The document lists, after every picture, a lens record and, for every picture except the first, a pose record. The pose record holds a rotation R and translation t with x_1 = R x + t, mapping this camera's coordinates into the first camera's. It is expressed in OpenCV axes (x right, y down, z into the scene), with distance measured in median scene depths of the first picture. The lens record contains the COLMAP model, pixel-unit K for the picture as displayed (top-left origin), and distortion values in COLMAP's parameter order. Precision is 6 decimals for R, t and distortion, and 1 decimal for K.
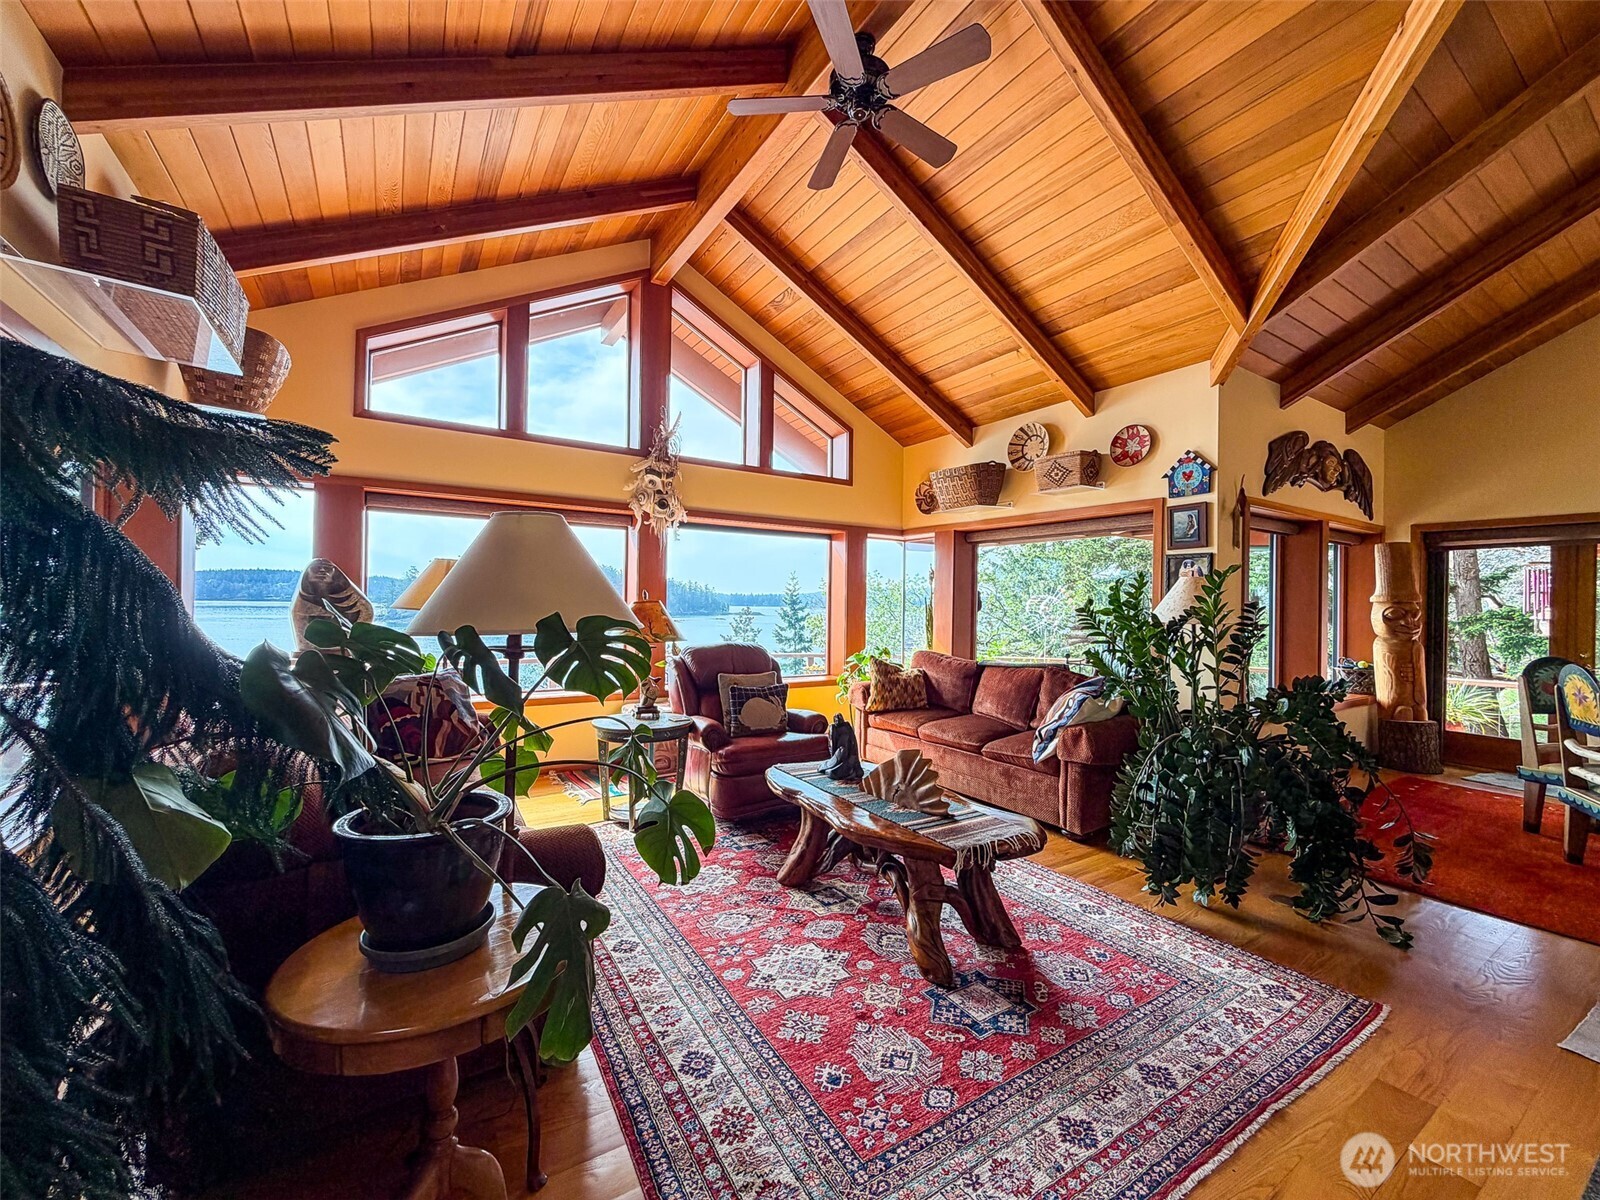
lens RADIAL K [[638.8, 0, 801.1], [0, 638.8, 604.4], [0, 0, 1]] dist [0.001597, -0.000068]
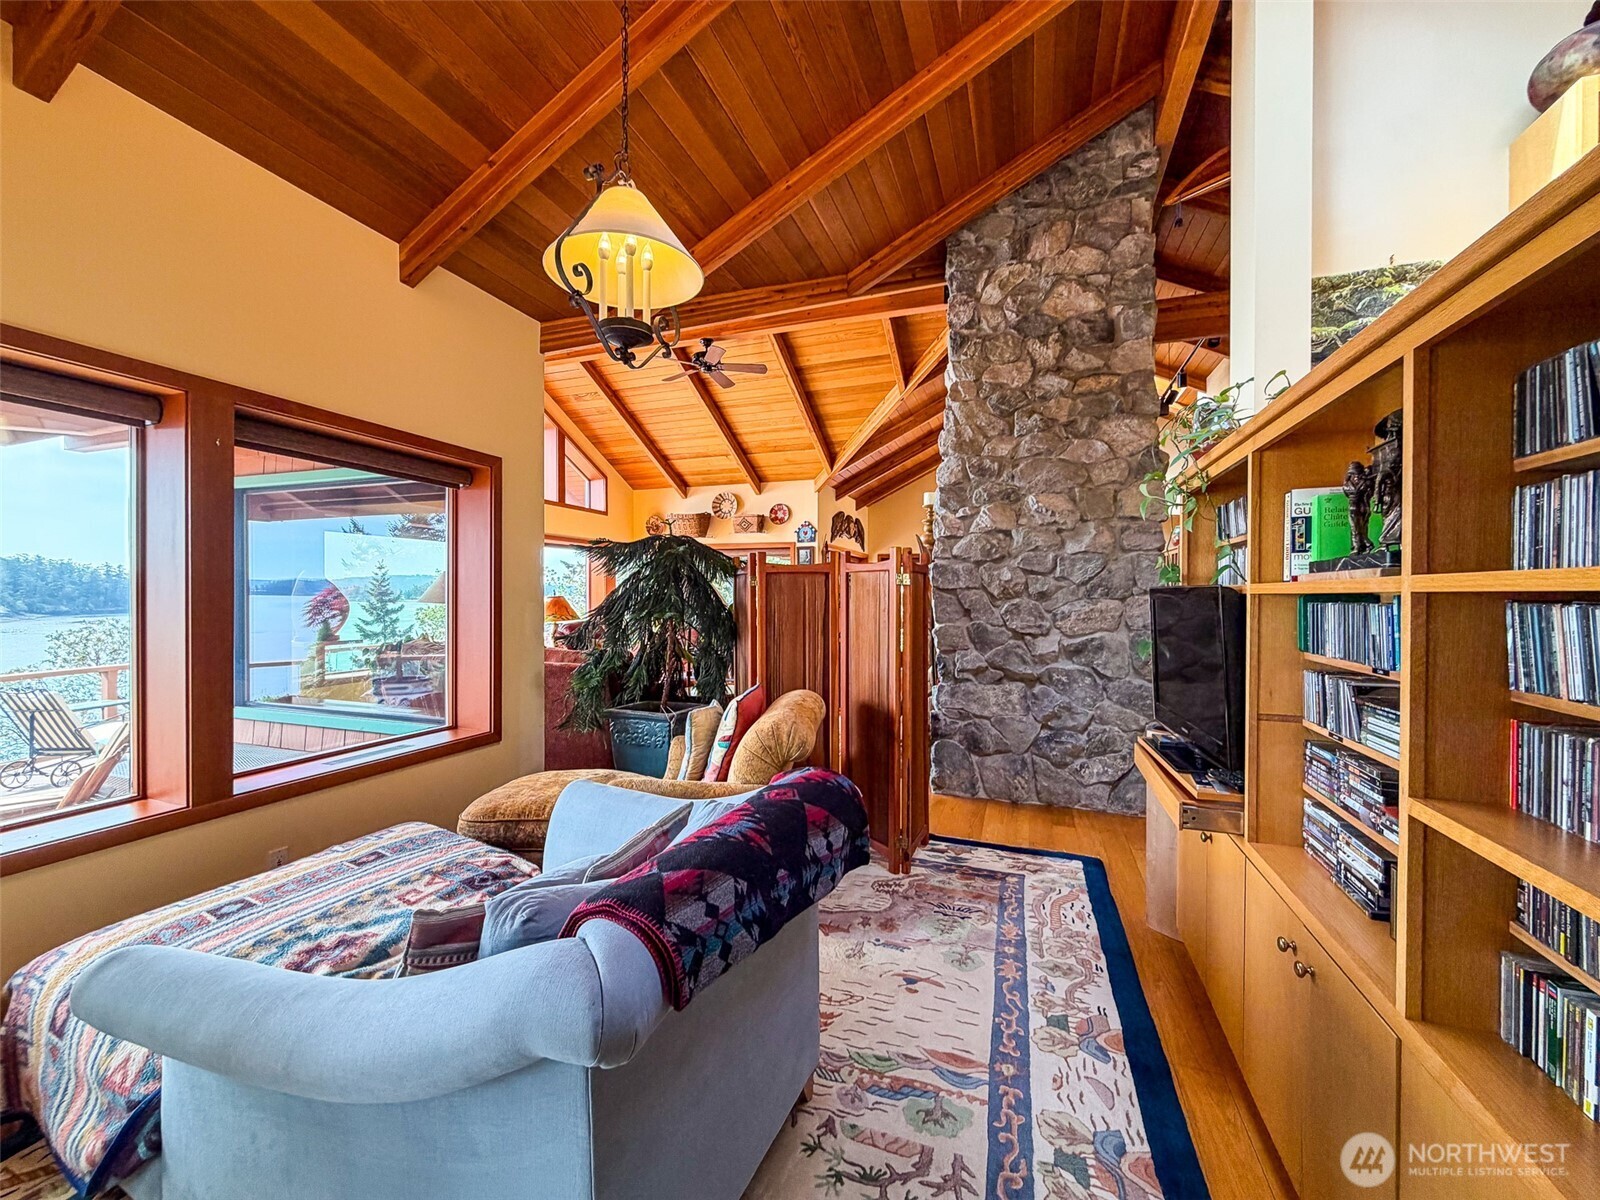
lens RADIAL K [[638.8, 0, 798.5], [0, 638.8, 598.1], [0, 0, 1]] dist [0.001597, -0.000068]
pose [[0.788829, -0.013326, 0.614468, -0.620789], [0.008379, 0.999905, 0.010928, -0.009769], [-0.614555, -0.003472, 0.788866, -0.563175]]
